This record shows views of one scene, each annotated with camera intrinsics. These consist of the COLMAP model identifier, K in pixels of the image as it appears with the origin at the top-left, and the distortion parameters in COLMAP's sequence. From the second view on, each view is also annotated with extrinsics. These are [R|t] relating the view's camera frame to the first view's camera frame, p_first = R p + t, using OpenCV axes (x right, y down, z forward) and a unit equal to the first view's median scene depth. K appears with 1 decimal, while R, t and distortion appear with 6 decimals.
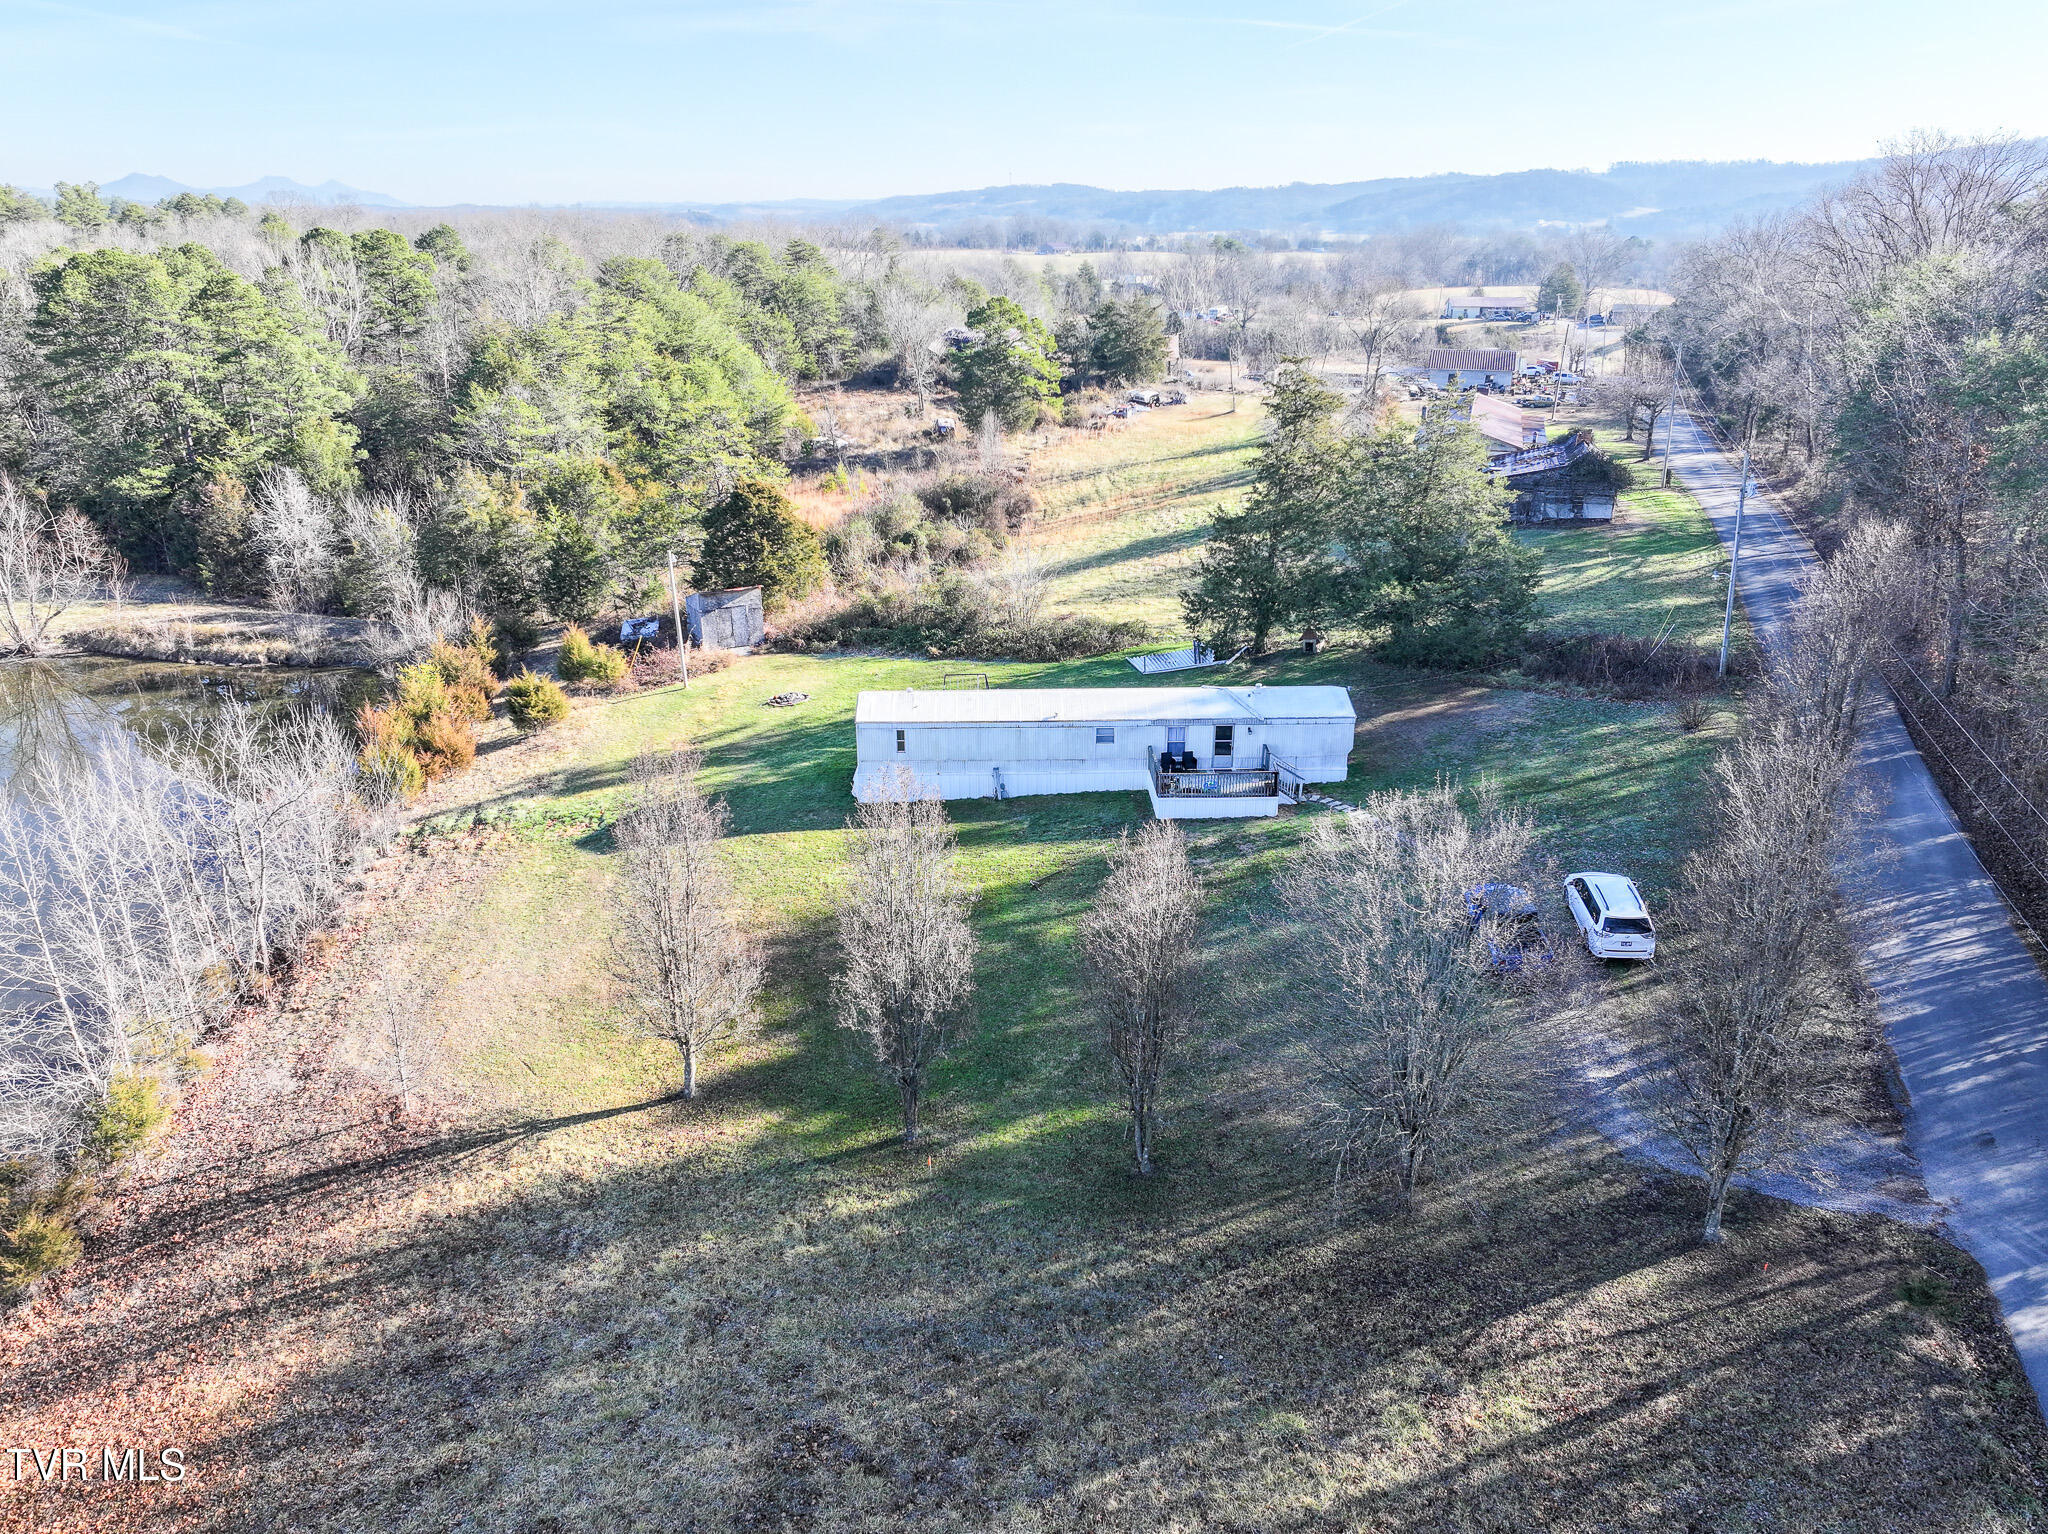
lens RADIAL K [[1433.8, 0, 1036.8], [0, 1433.8, 747.0], [0, 0, 1]] dist [-0.002274, 0.017559]
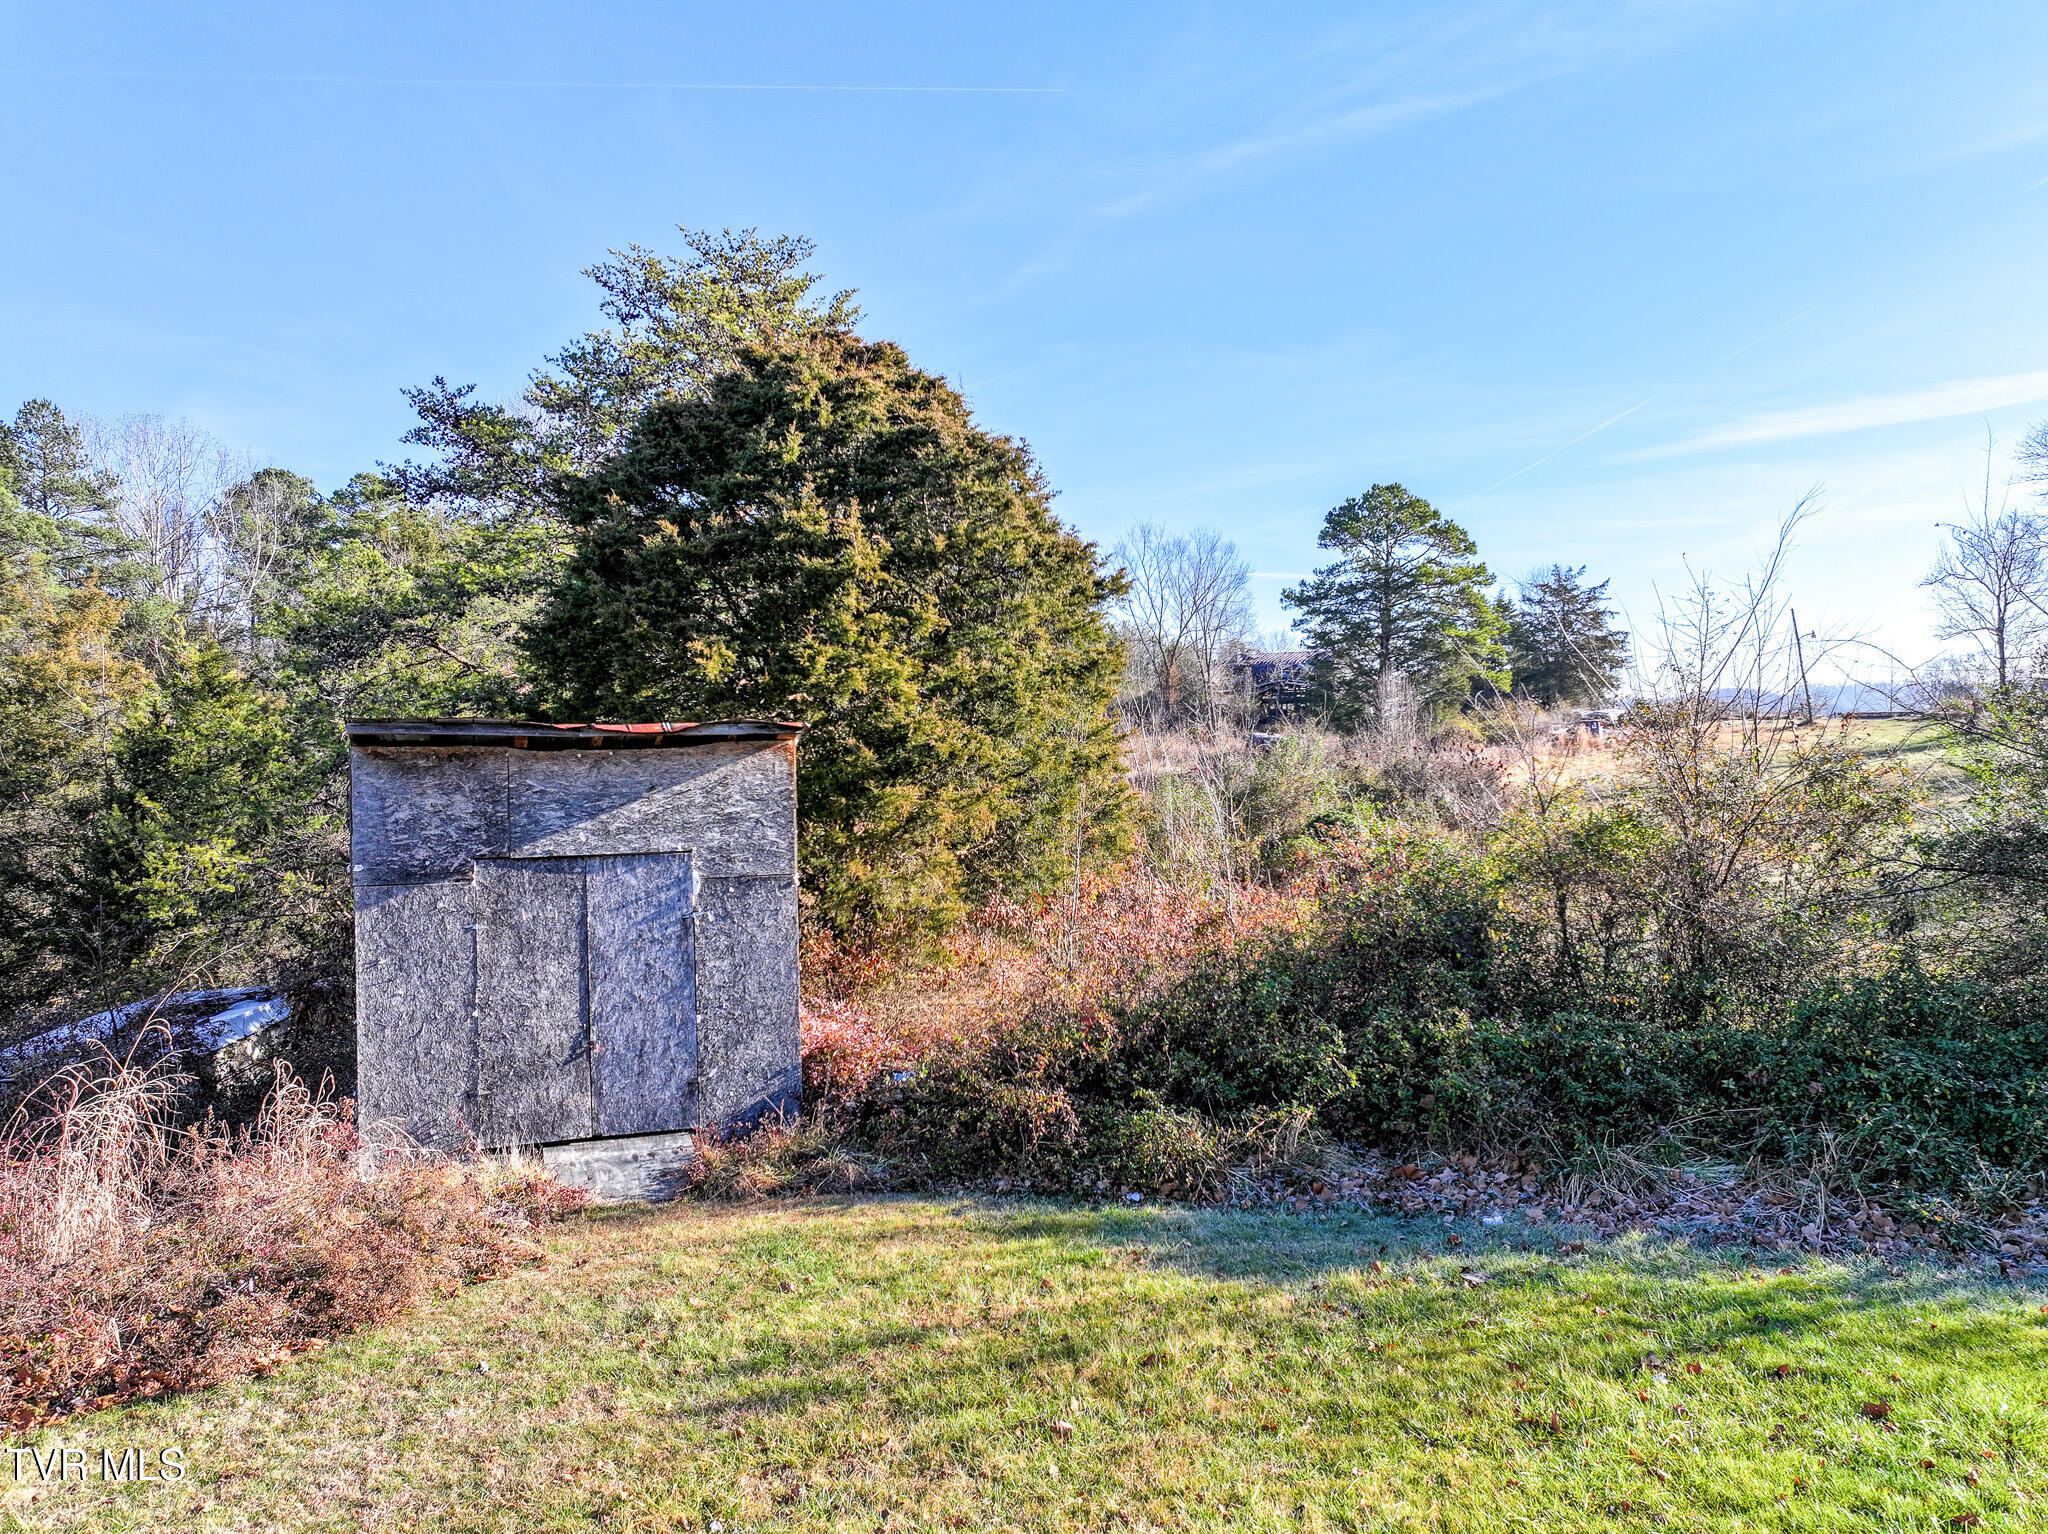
lens RADIAL K [[1433.8, 0, 1029.6], [0, 1433.8, 758.1], [0, 0, 1]] dist [-0.002274, 0.017559]
pose [[0.991945, -0.011108, -0.126178, -0.147331], [-0.032639, 0.940093, -0.339353, -0.058000], [0.122389, 0.340738, 0.932158, 0.855465]]
